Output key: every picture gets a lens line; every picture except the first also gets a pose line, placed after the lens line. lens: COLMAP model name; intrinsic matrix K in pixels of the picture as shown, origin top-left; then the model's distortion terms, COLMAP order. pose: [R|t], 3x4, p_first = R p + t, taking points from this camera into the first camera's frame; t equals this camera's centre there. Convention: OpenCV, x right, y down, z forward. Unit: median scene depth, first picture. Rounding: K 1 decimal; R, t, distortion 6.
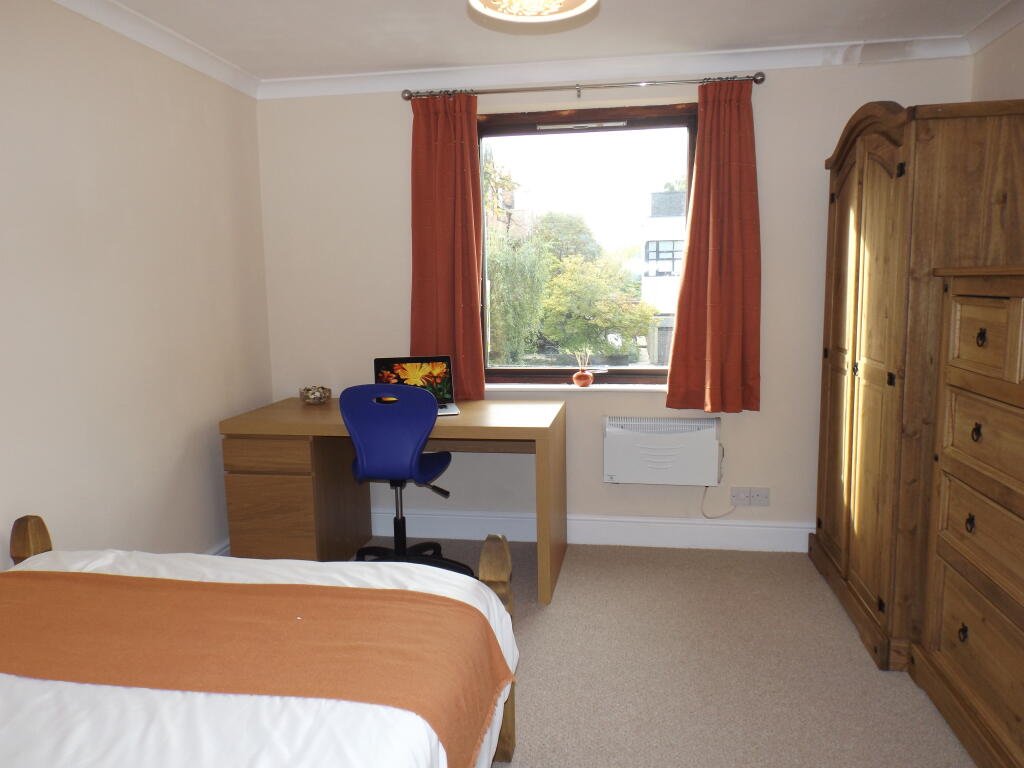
lens RADIAL K [[730.6, 0, 512.0], [0, 730.6, 384.0], [0, 0, 1]] dist [-0.005711, -0.005059]
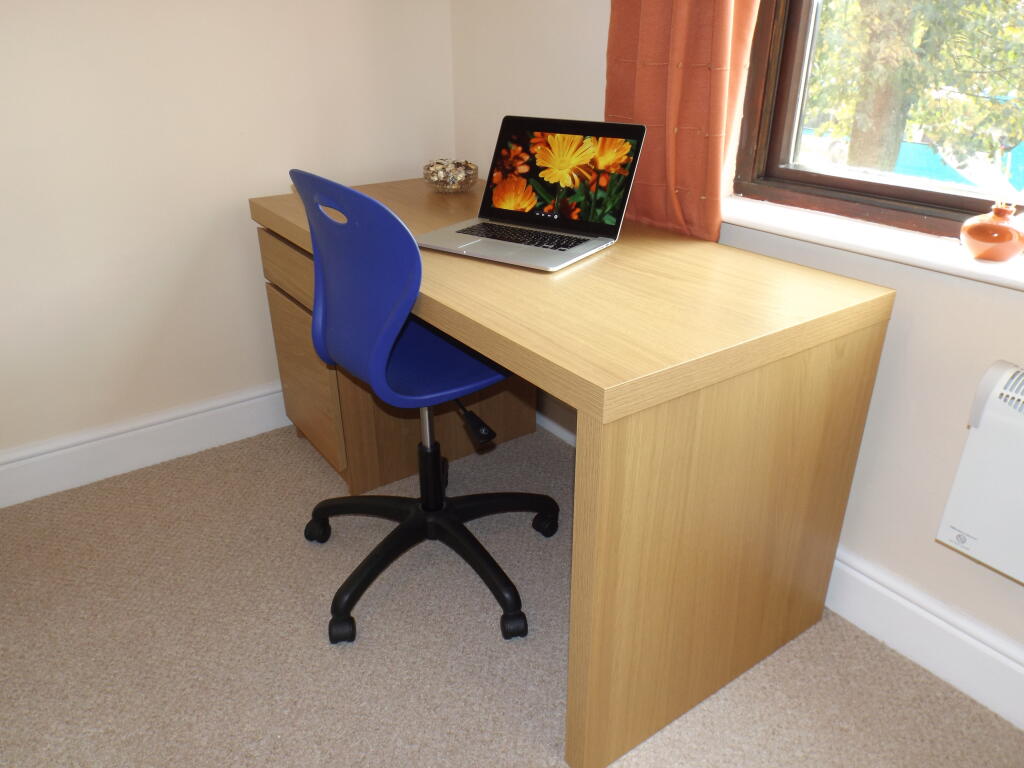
lens RADIAL K [[730.6, 0, 512.0], [0, 730.6, 384.0], [0, 0, 1]] dist [-0.005711, -0.005059]
pose [[0.707782, 0.319252, -0.630177, 0.181289], [-0.103072, 0.929181, 0.354963, -0.042258], [0.698871, -0.186283, 0.690564, 0.627931]]
